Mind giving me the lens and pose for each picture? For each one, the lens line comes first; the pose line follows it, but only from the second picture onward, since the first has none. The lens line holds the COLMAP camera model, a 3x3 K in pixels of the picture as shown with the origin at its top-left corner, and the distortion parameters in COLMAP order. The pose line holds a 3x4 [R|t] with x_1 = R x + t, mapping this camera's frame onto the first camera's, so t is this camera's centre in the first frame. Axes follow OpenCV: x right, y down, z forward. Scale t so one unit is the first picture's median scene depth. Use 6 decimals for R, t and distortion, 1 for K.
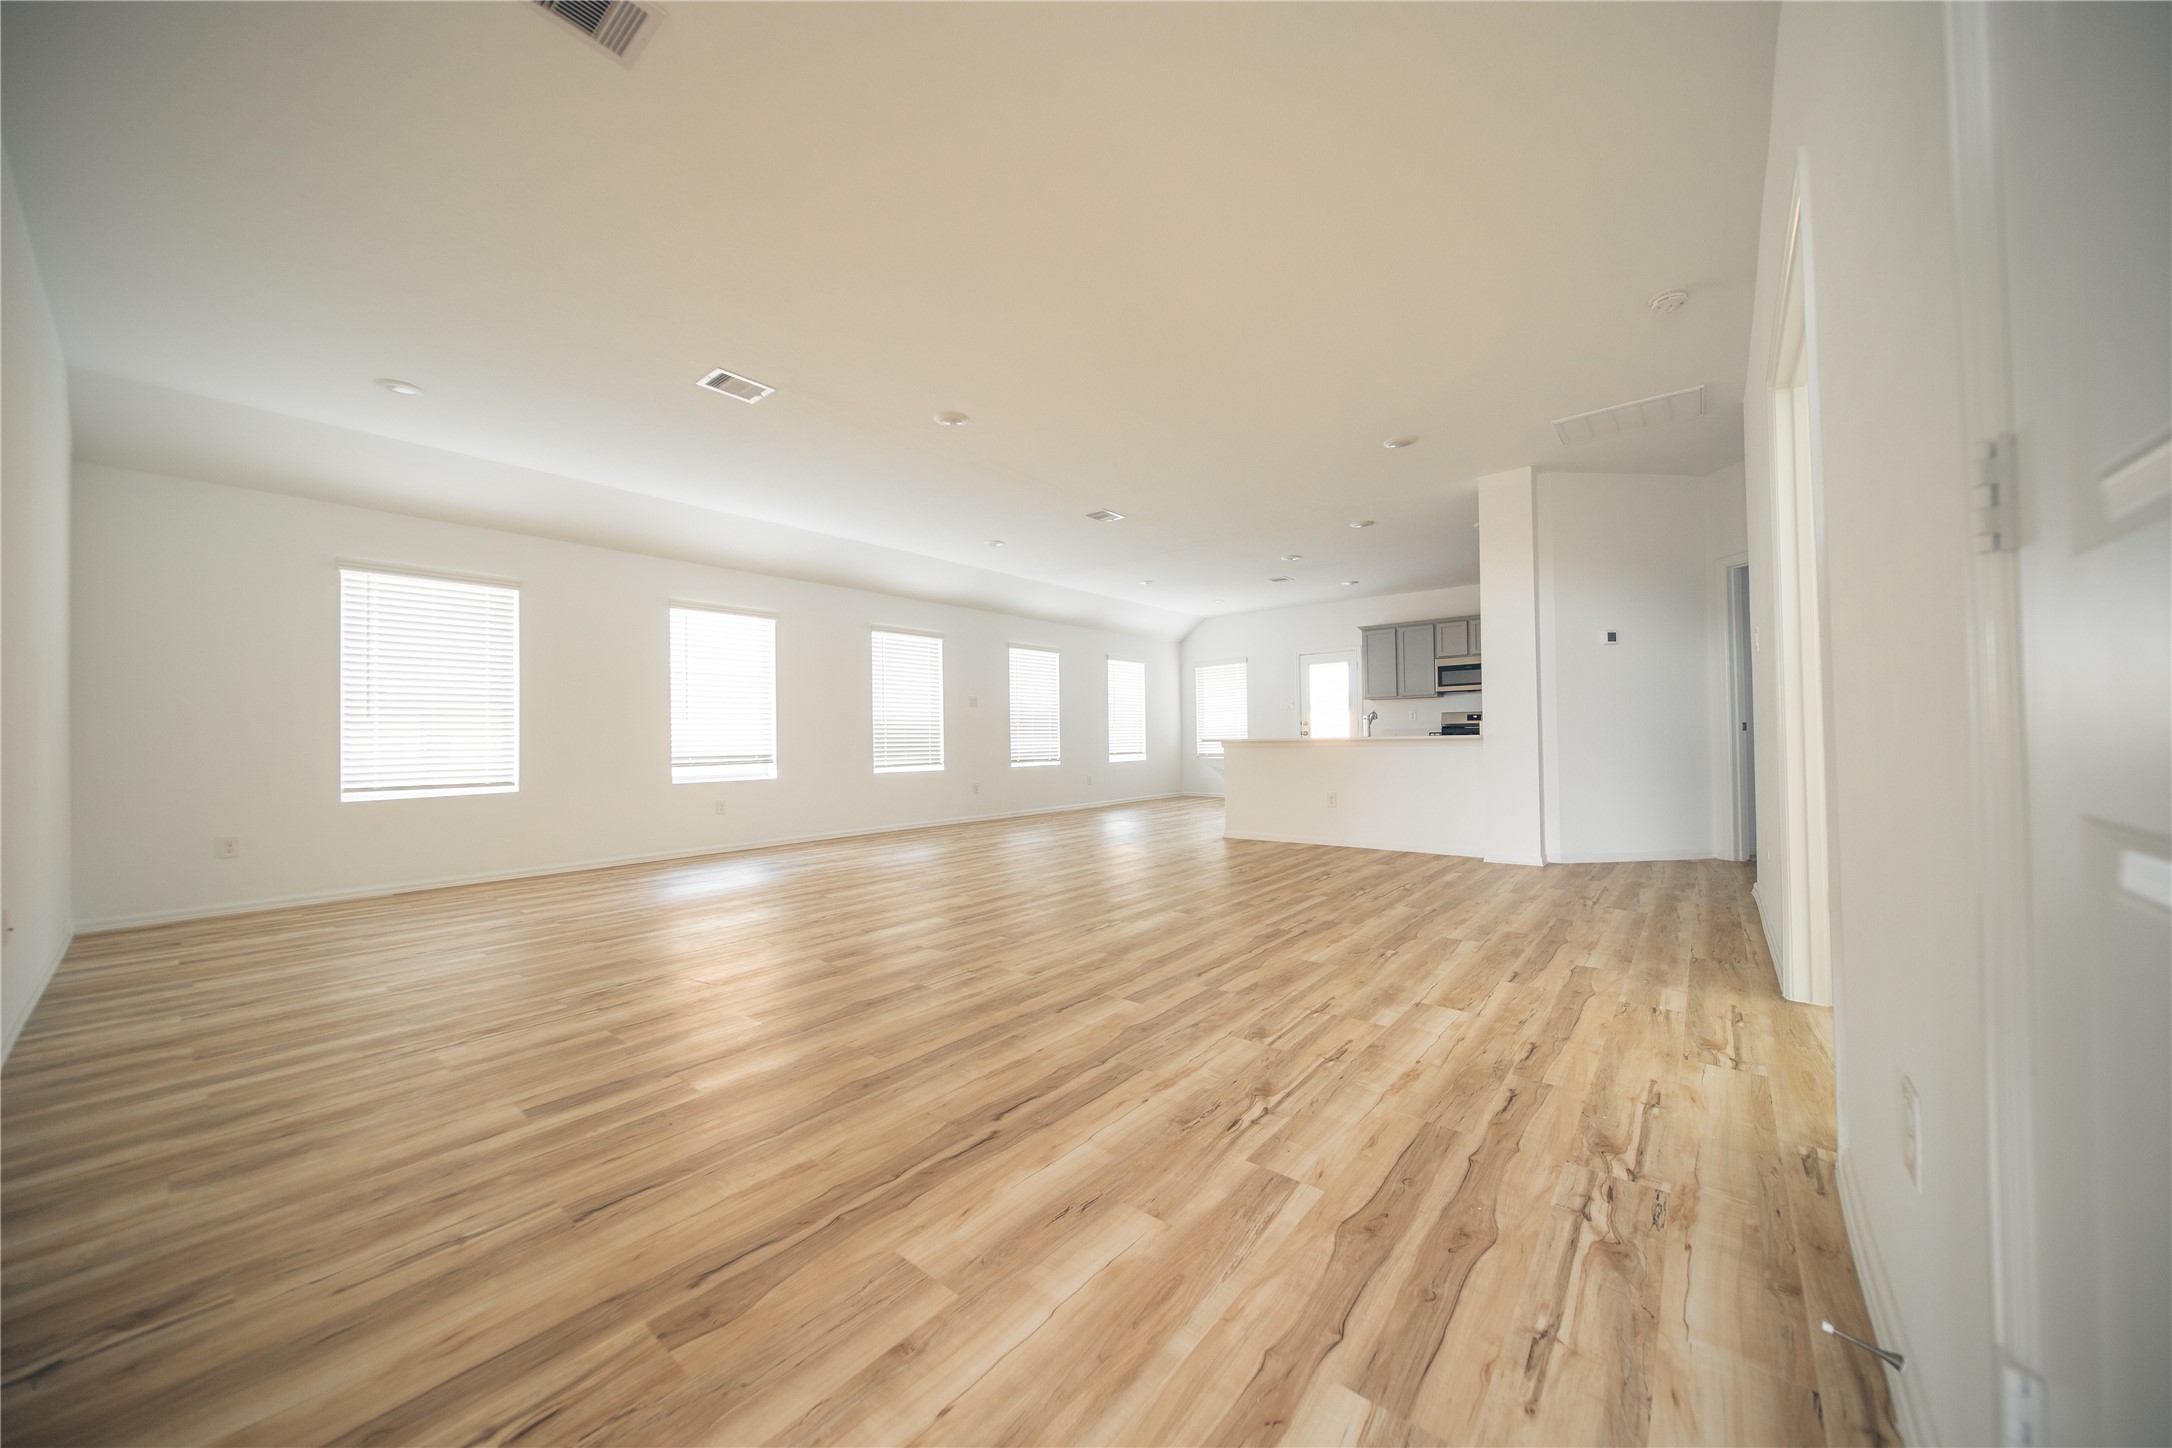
lens RADIAL K [[755.9, 0, 1089.1], [0, 755.9, 677.8], [0, 0, 1]] dist [-0.001159, 0.000012]
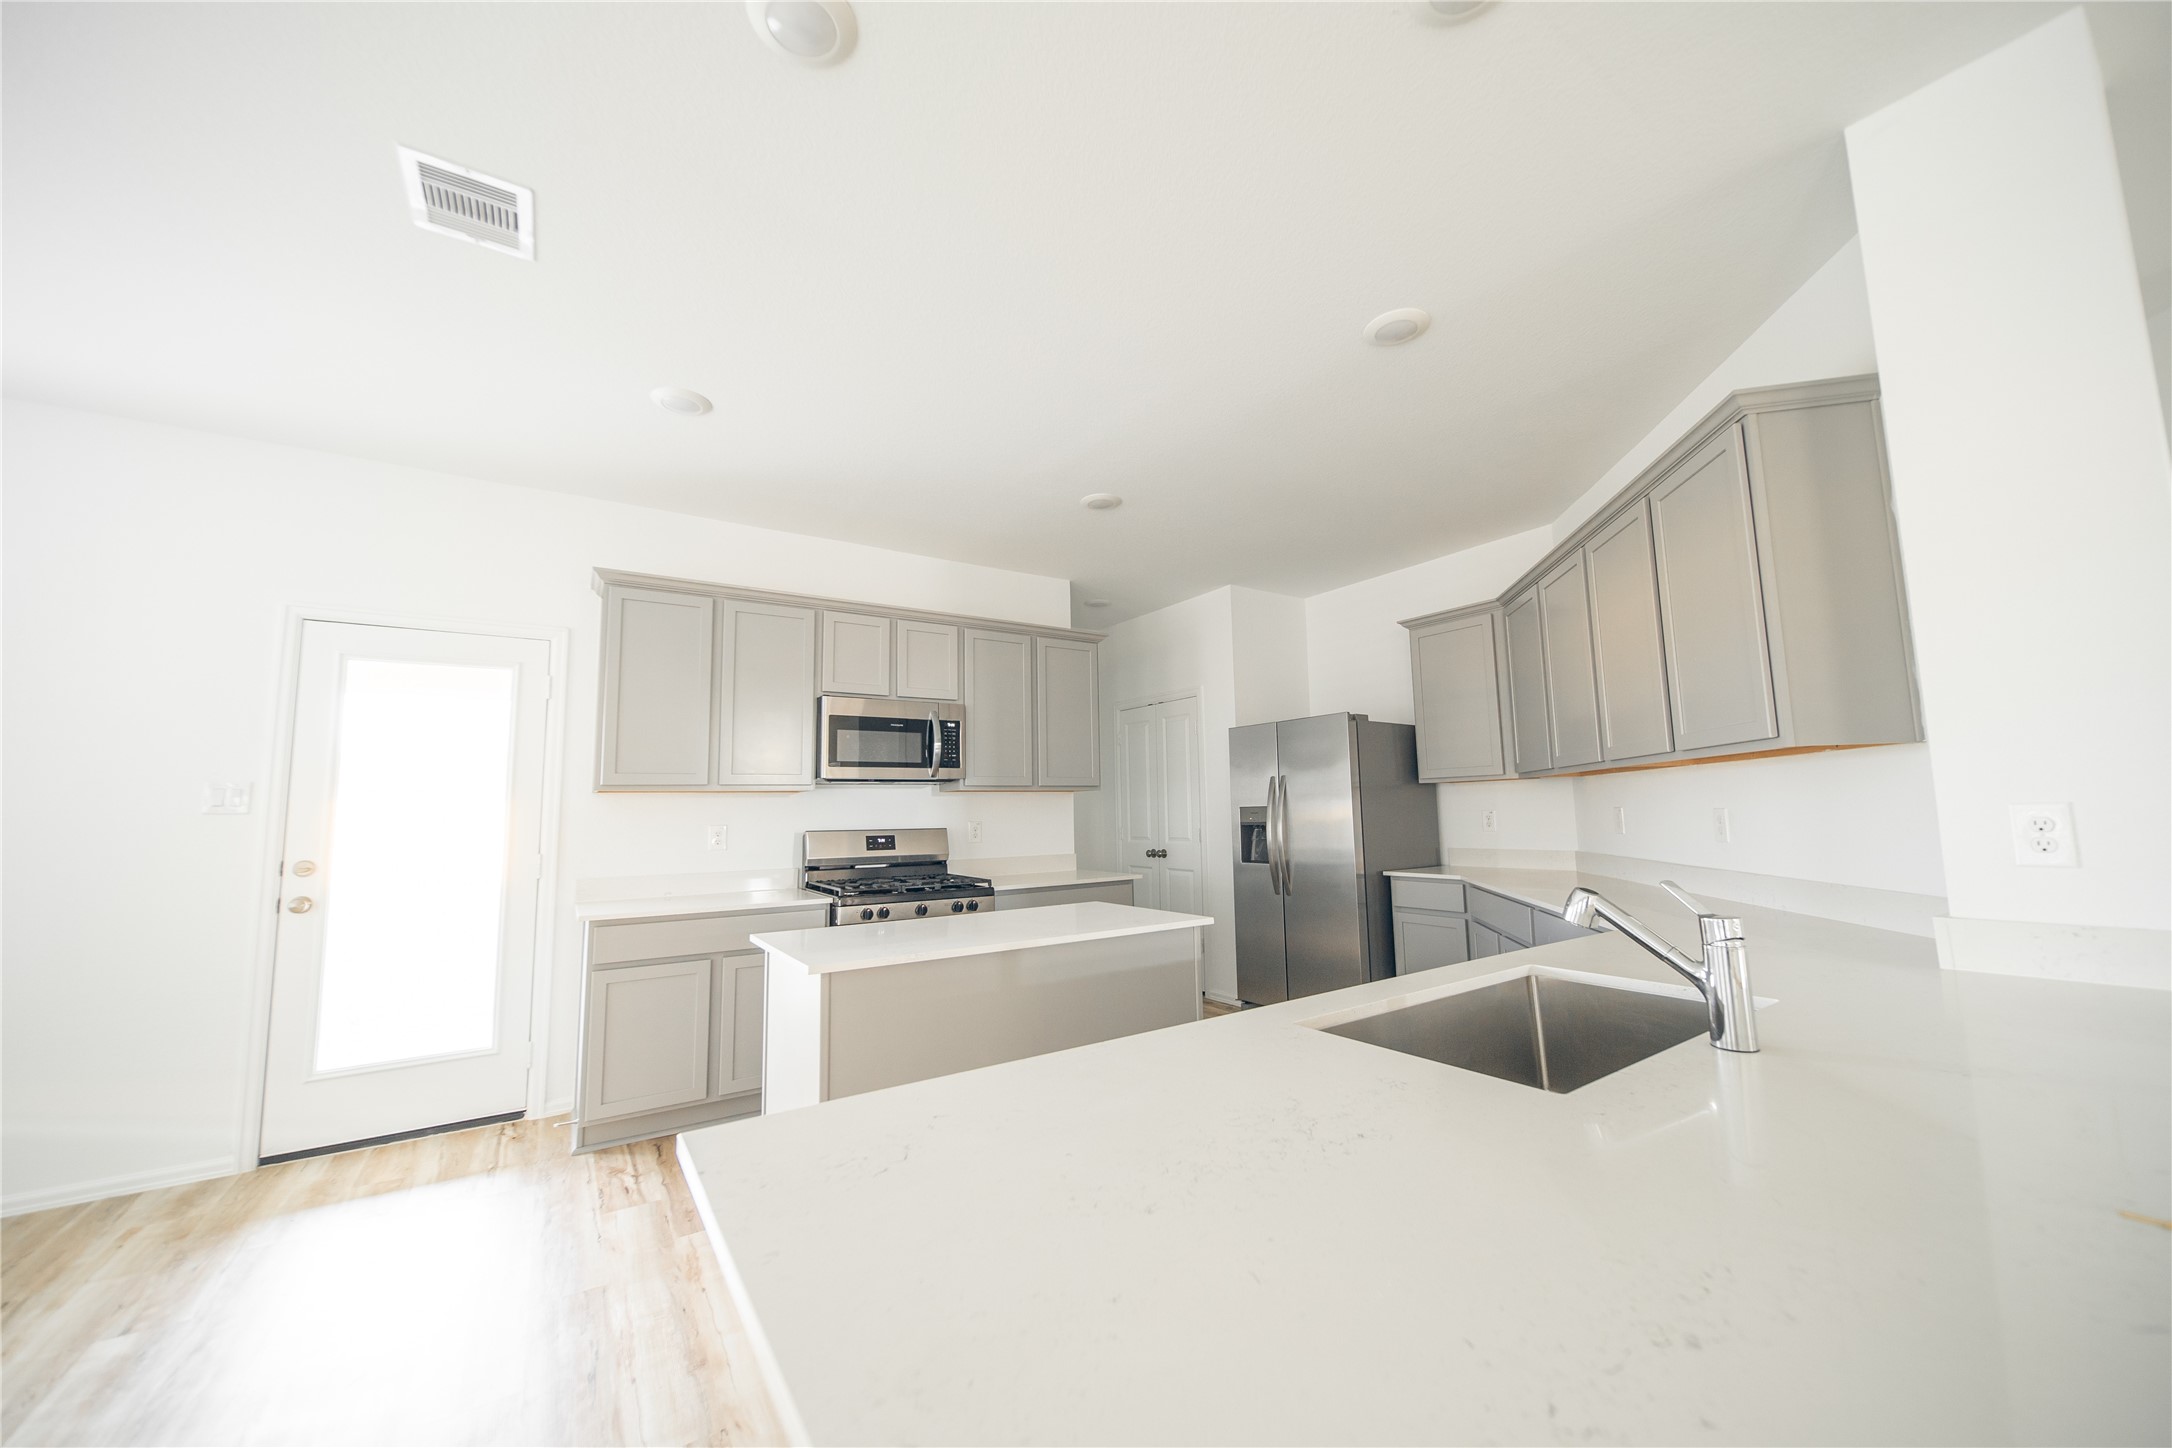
lens RADIAL K [[760.6, 0, 1086.0], [0, 760.6, 724.0], [0, 0, 1]] dist [-0.001003, -0.000015]
pose [[0.273508, 0.116047, 0.954844, 0.111851], [-0.060779, 0.992797, -0.103250, 0.021499], [-0.959947, -0.029794, 0.278591, 0.724491]]
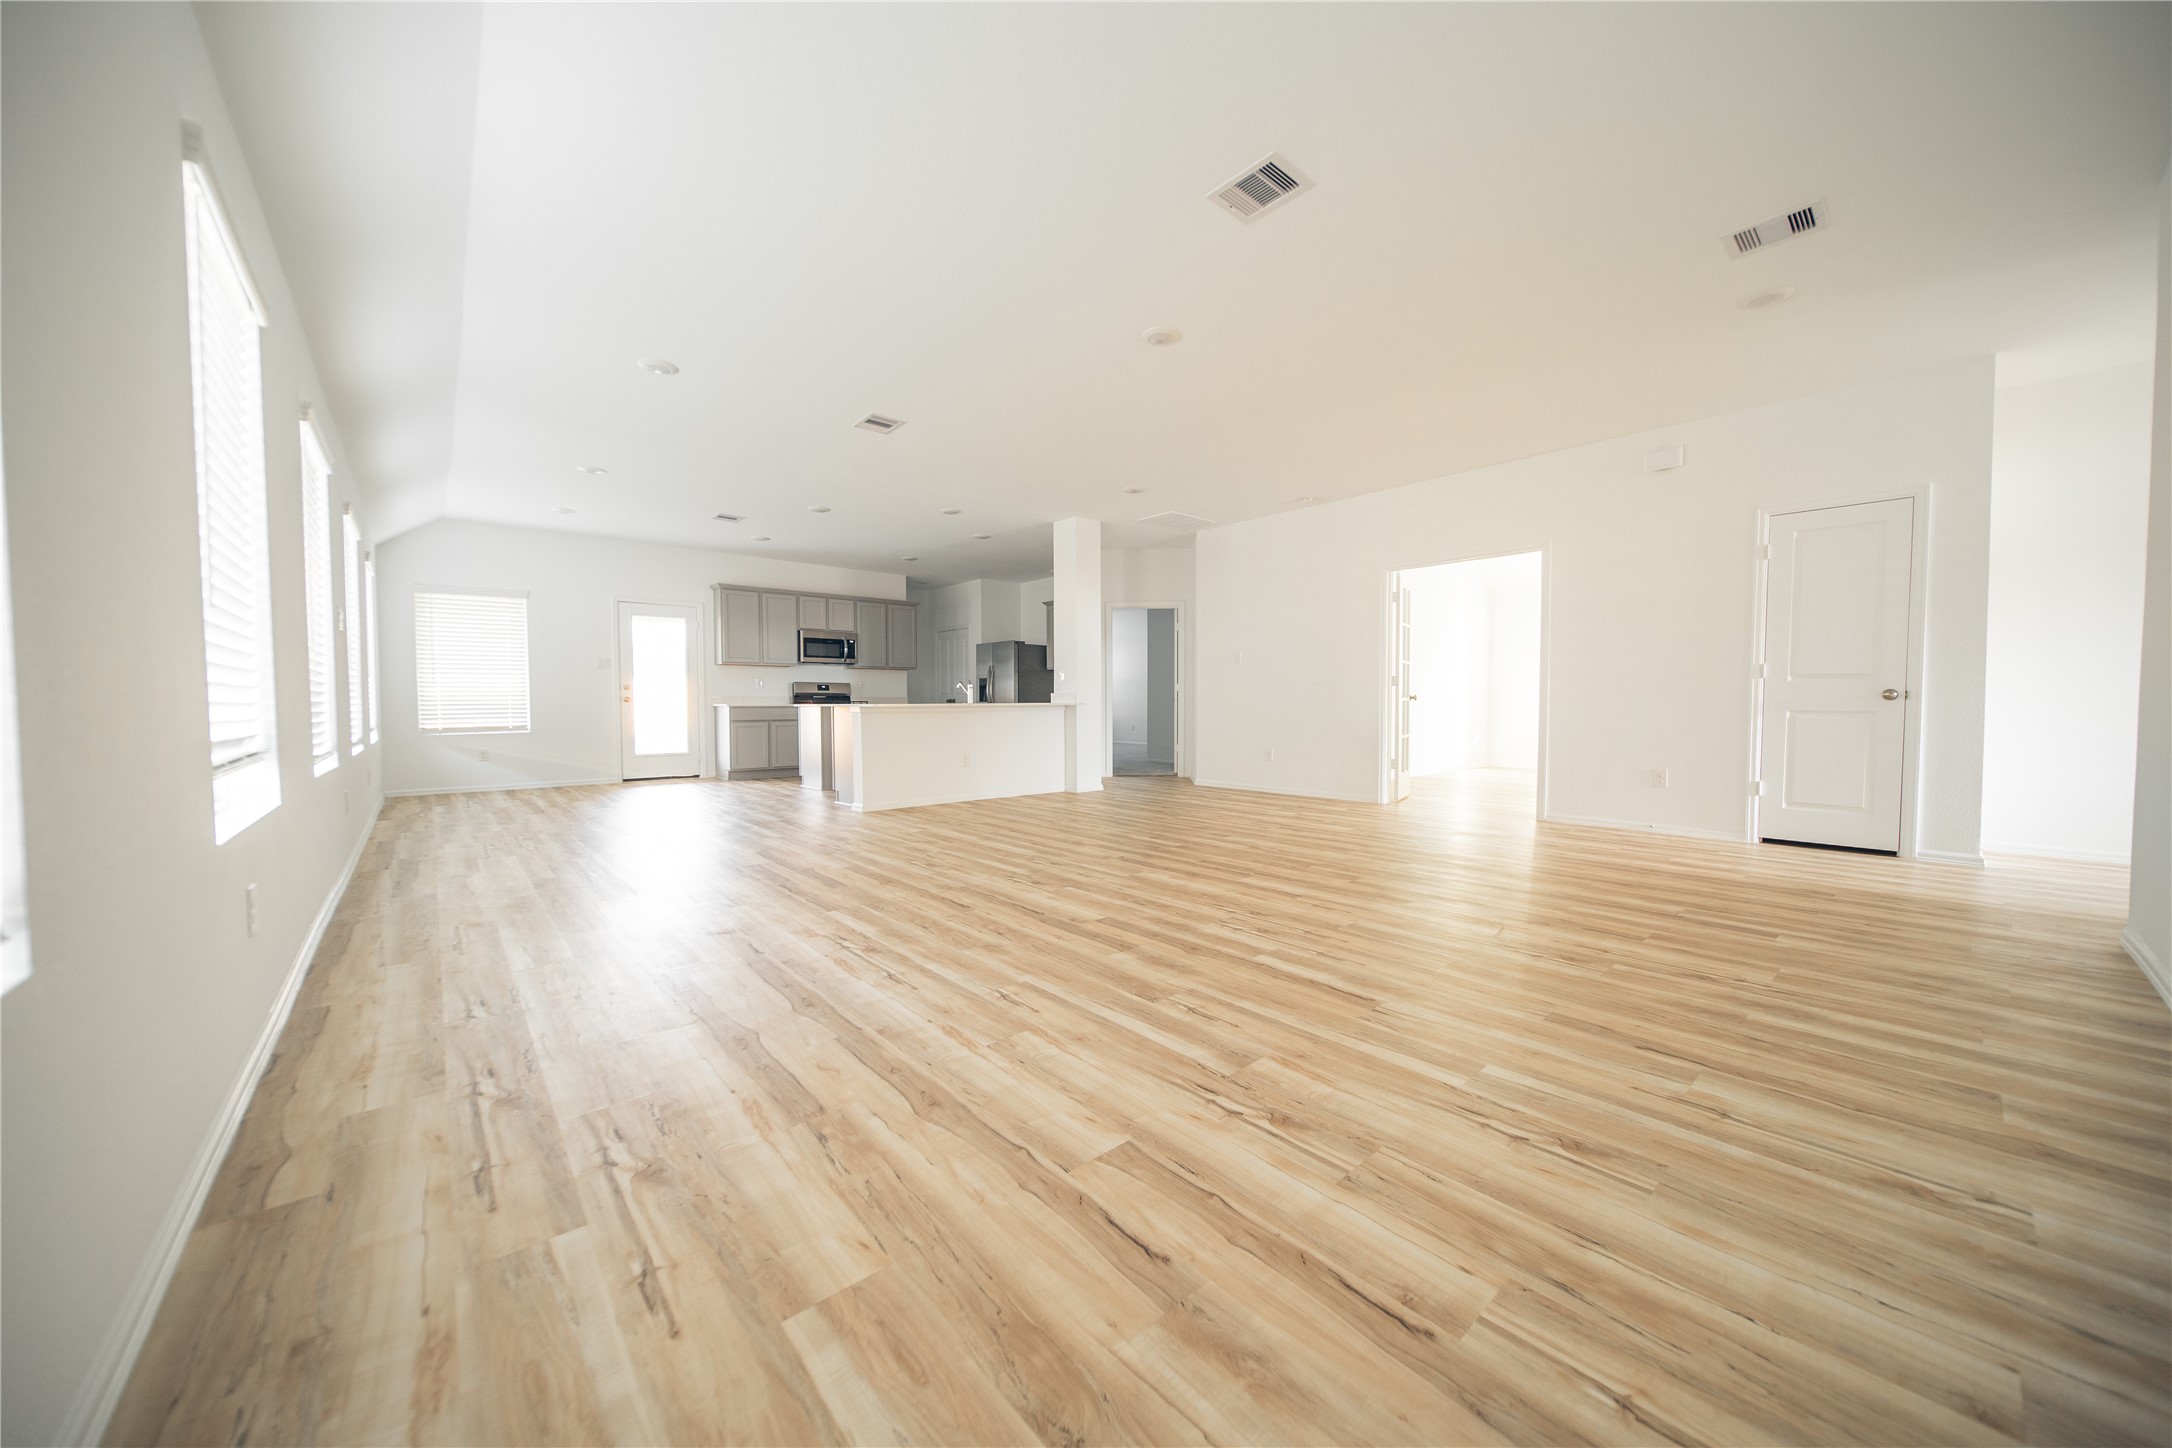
lens RADIAL K [[760.6, 0, 1086.0], [0, 760.6, 724.0], [0, 0, 1]] dist [-0.001003, -0.000015]
pose [[0.161331, -0.013957, 0.986802, -0.483991], [-0.079691, 0.996451, 0.027122, 0.041721], [-0.983678, -0.083015, 0.159646, 0.421782]]
